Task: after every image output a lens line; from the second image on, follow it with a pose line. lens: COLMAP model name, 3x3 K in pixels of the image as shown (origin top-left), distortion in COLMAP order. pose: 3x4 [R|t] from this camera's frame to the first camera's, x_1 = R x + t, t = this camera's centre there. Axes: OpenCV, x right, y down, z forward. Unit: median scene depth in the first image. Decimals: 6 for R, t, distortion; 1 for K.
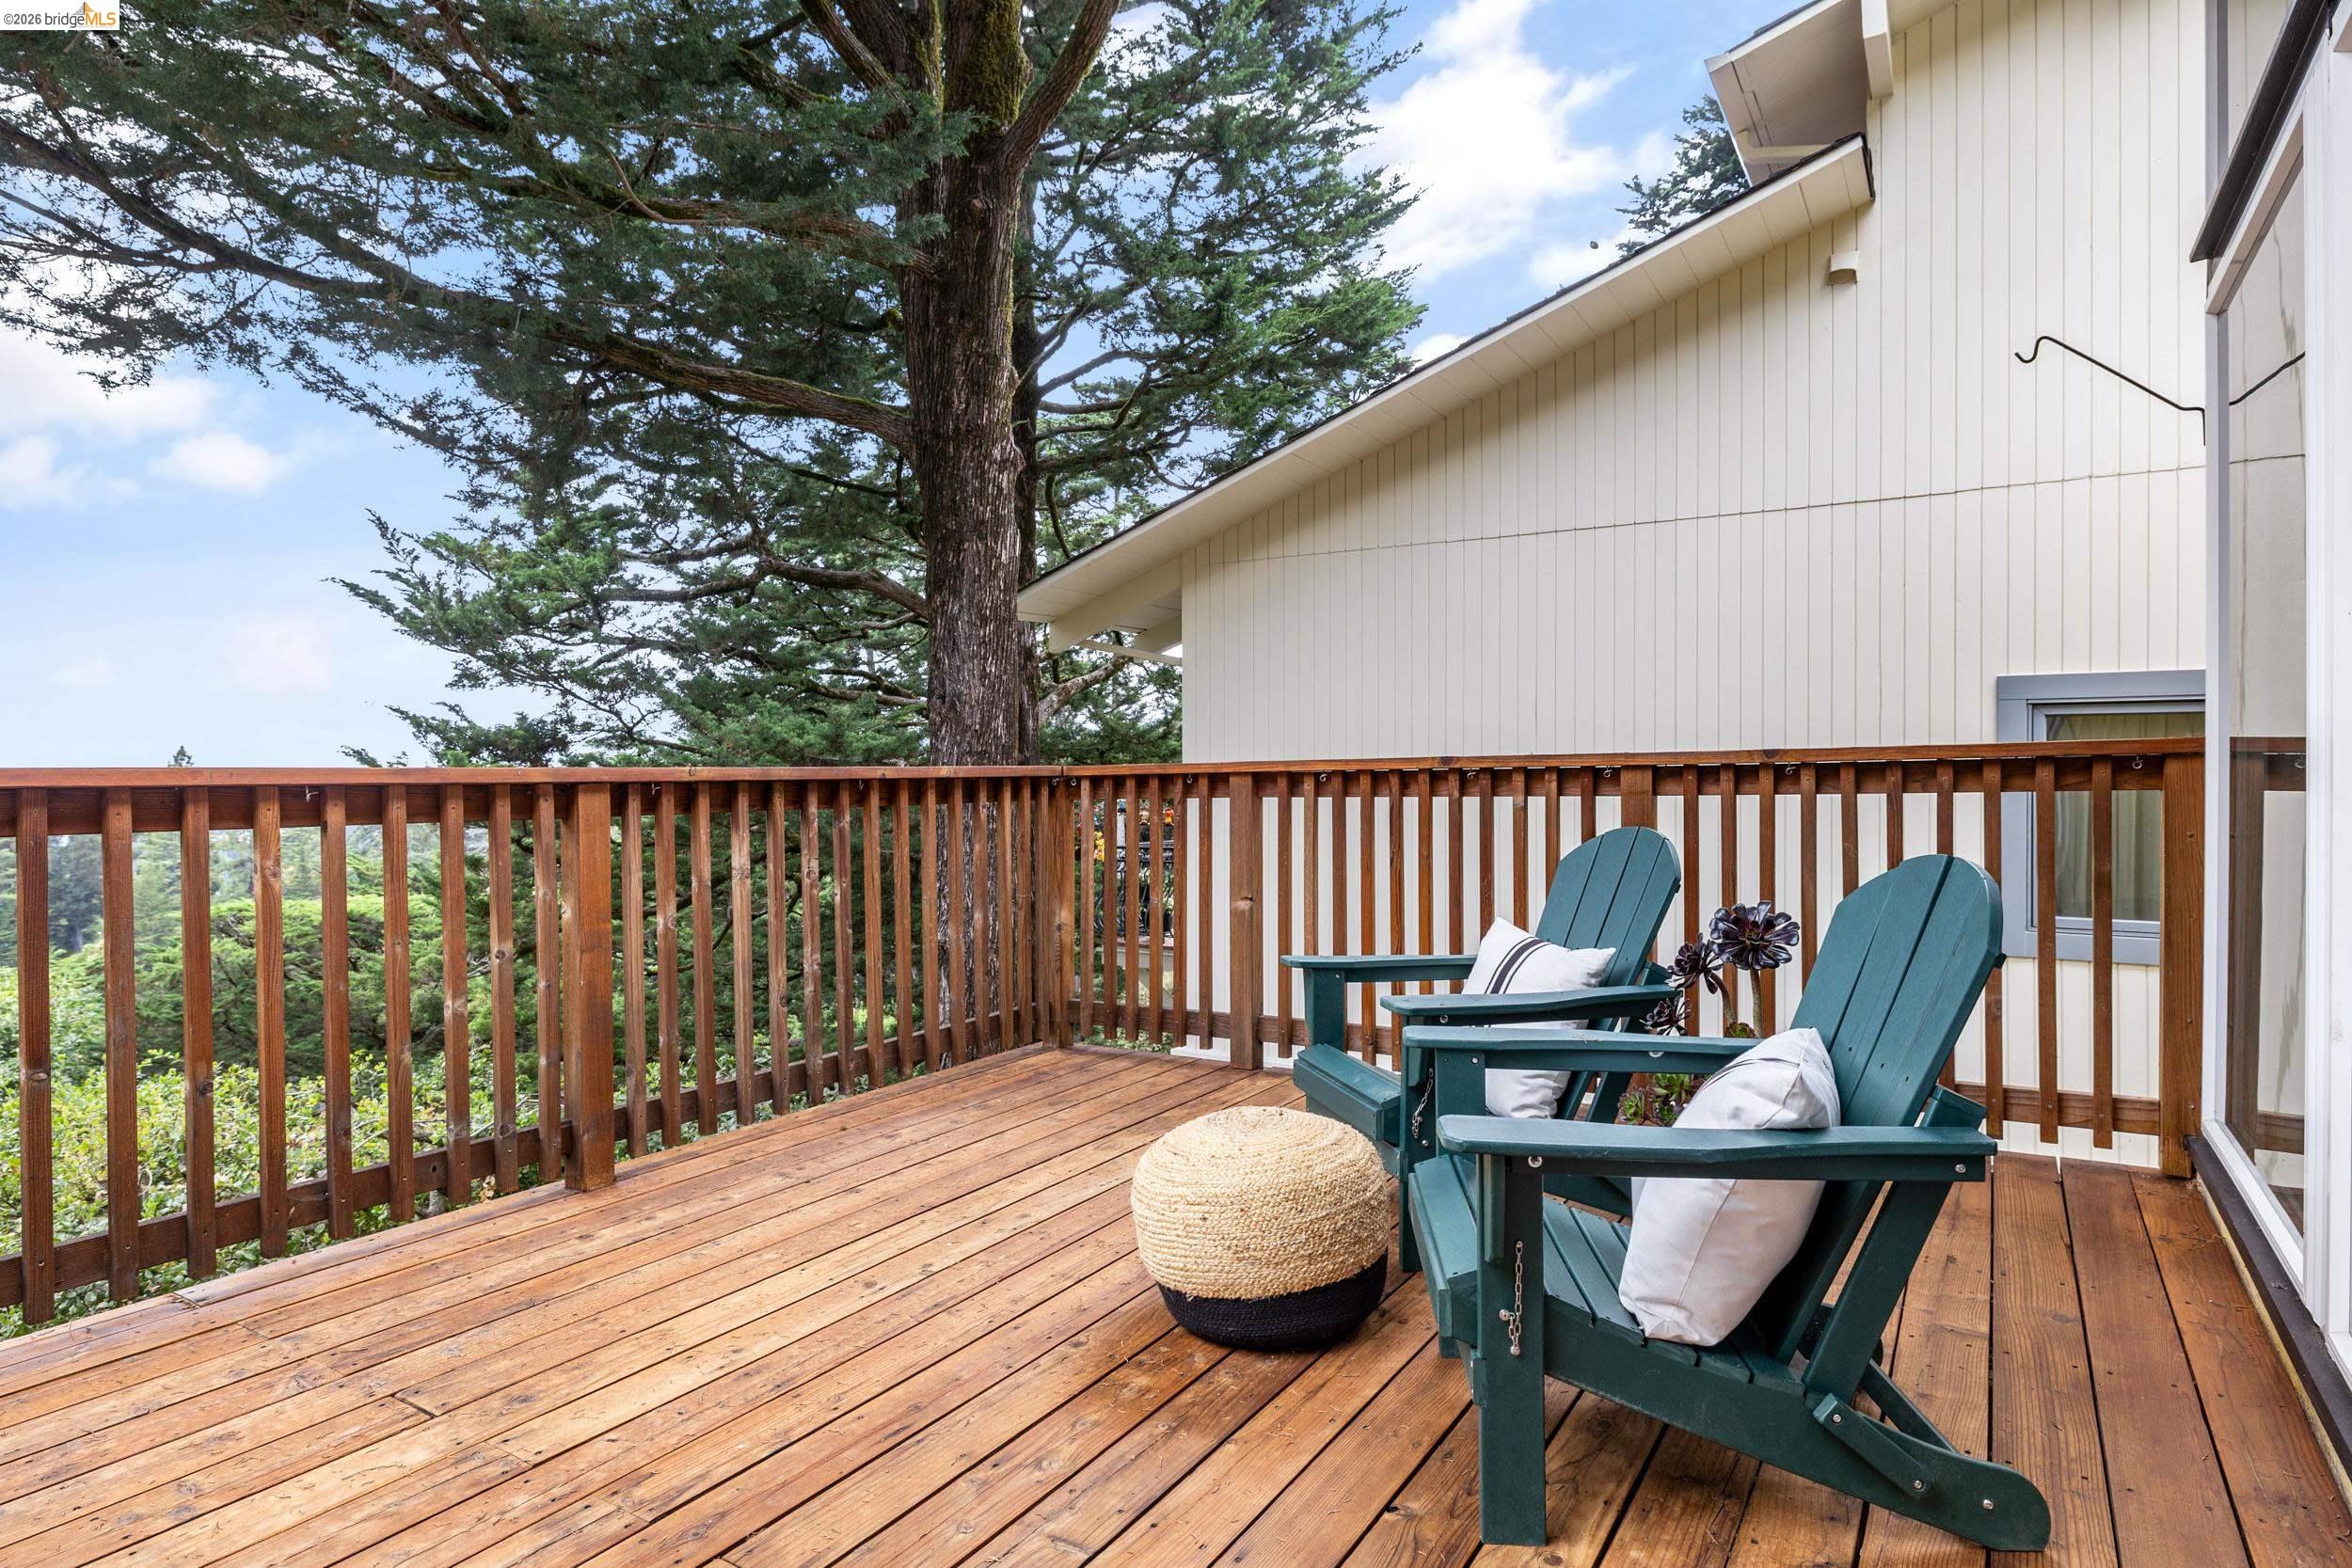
lens RADIAL K [[1348.7, 0, 1176.8], [0, 1348.7, 785.9], [0, 0, 1]] dist [0.000951, 0.000015]
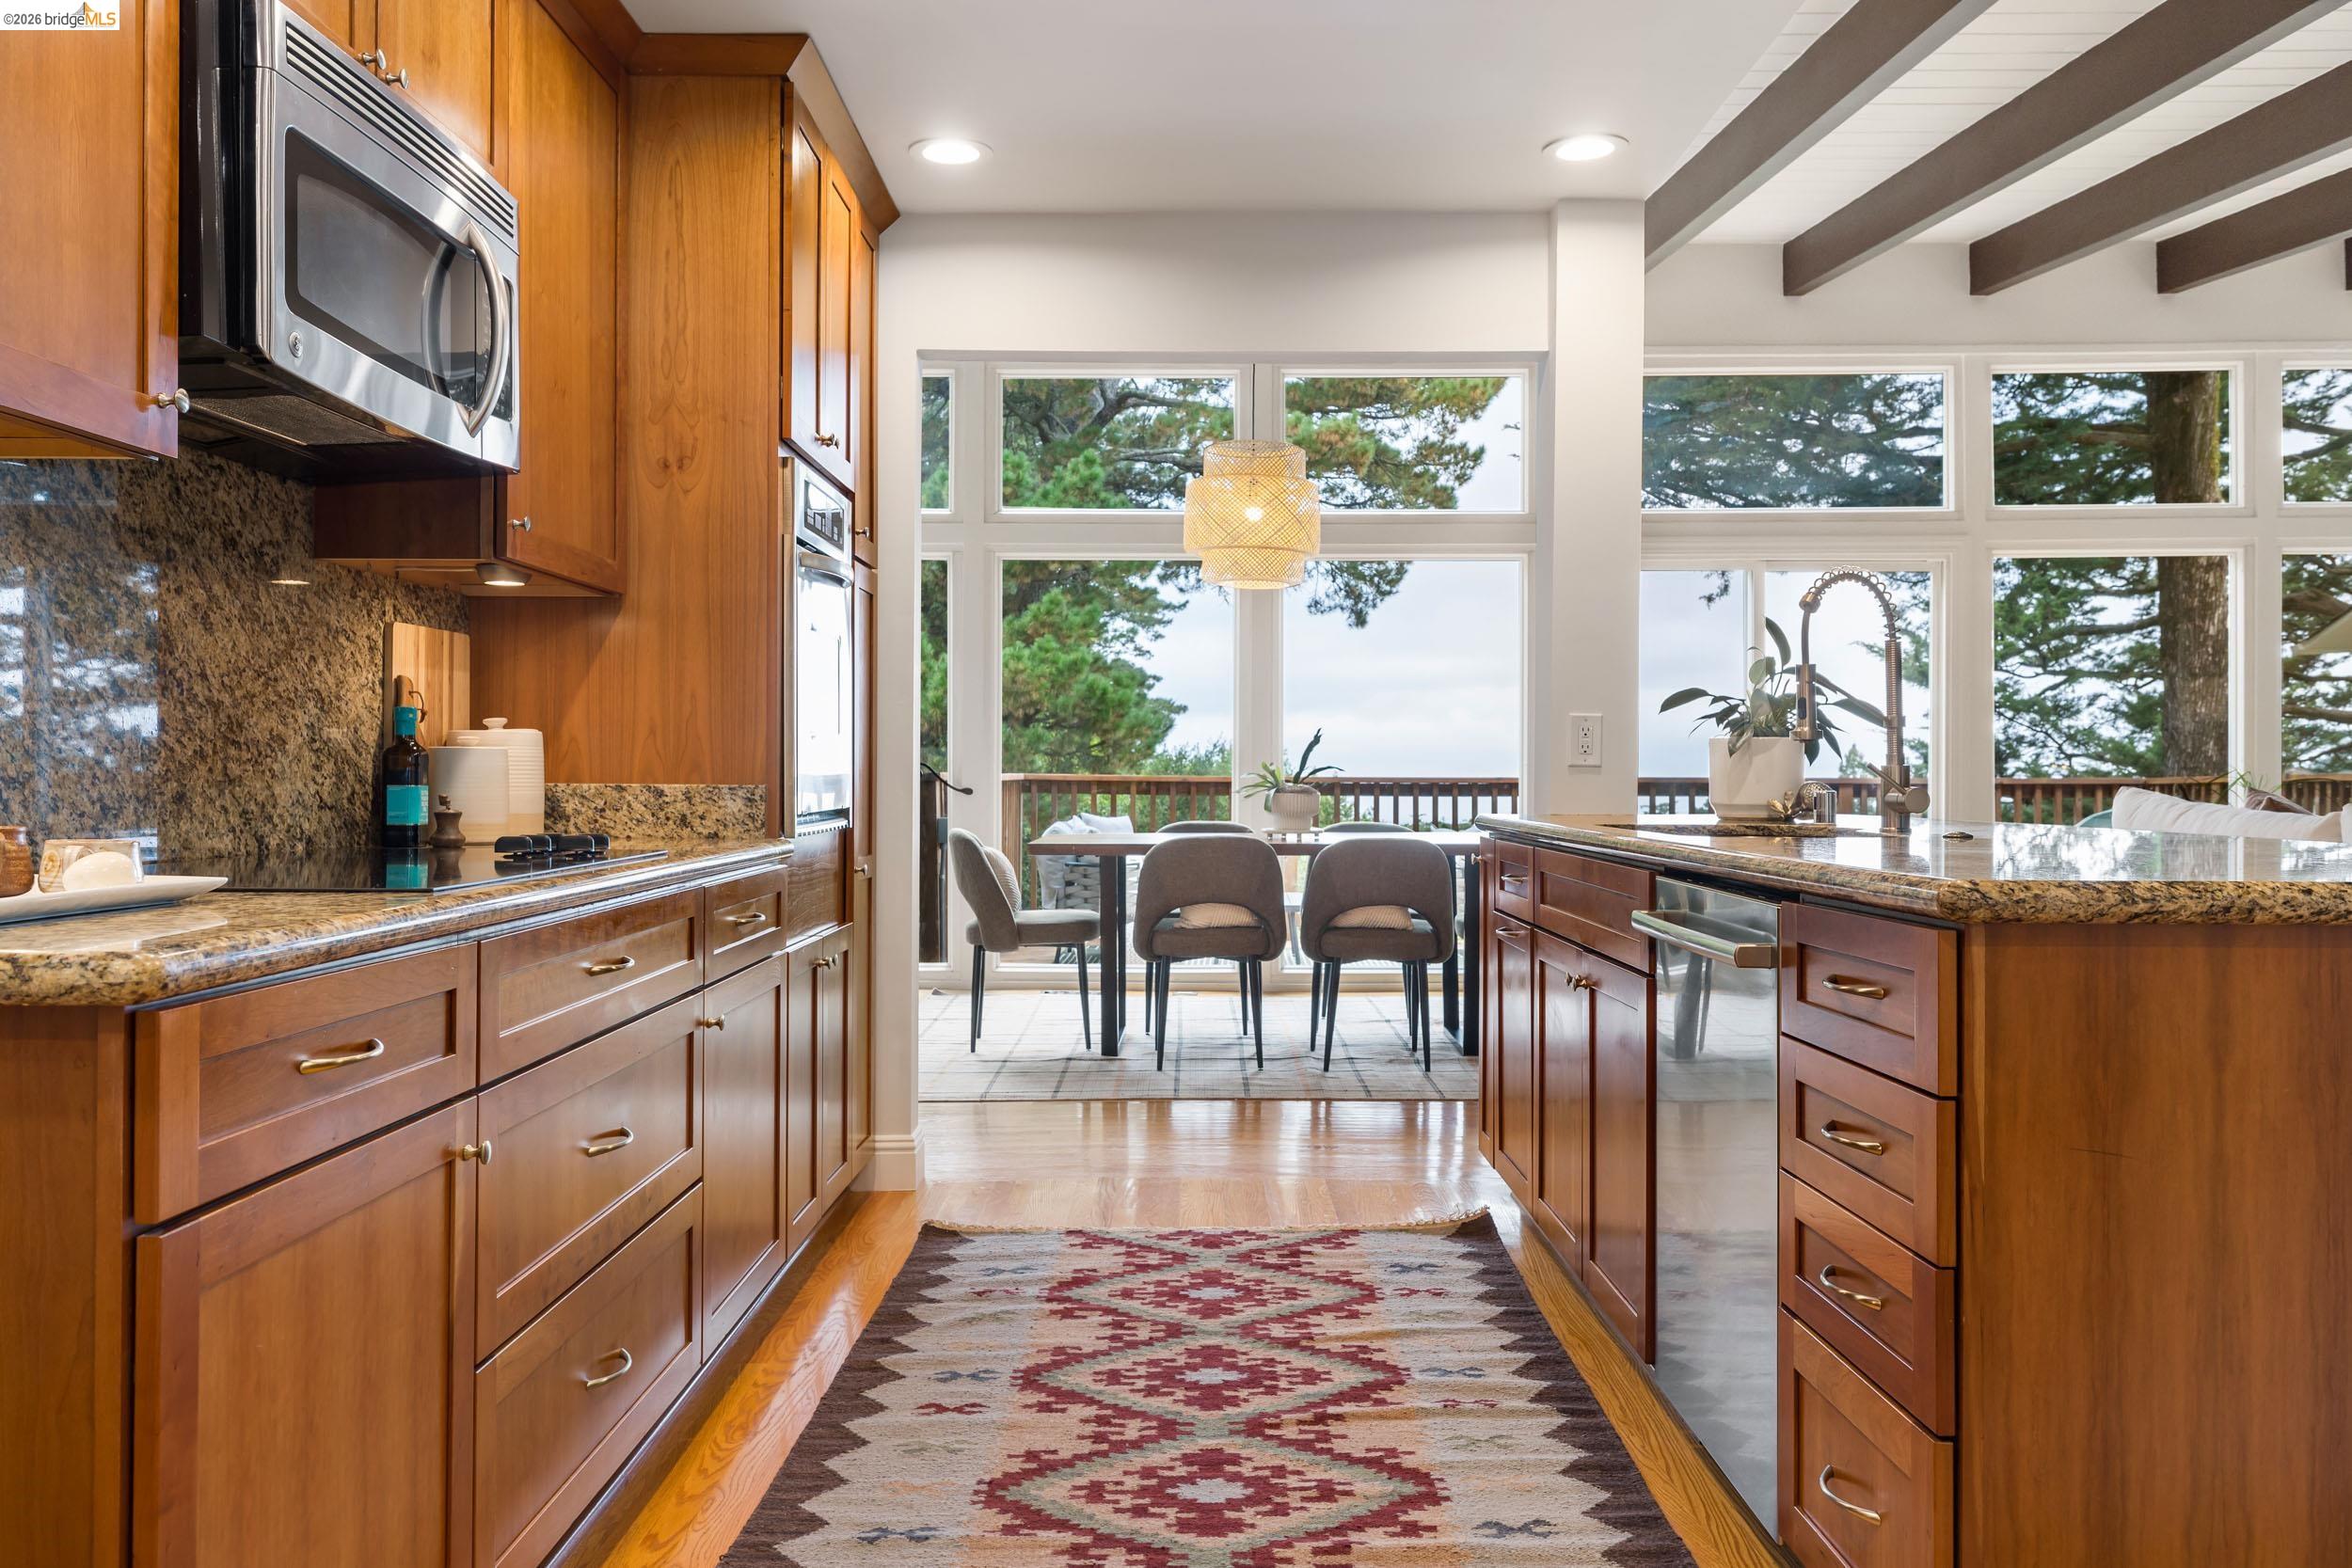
lens RADIAL K [[1828.7, 0, 1176.8], [0, 1828.7, 780.1], [0, 0, 1]] dist [-0.000160, -0.000067]
pose [[0.515868, 0.004207, -0.856658, 0.973965], [-0.017360, 0.999834, -0.005544, 0.017979], [0.856492, 0.017732, 0.515855, -0.941985]]
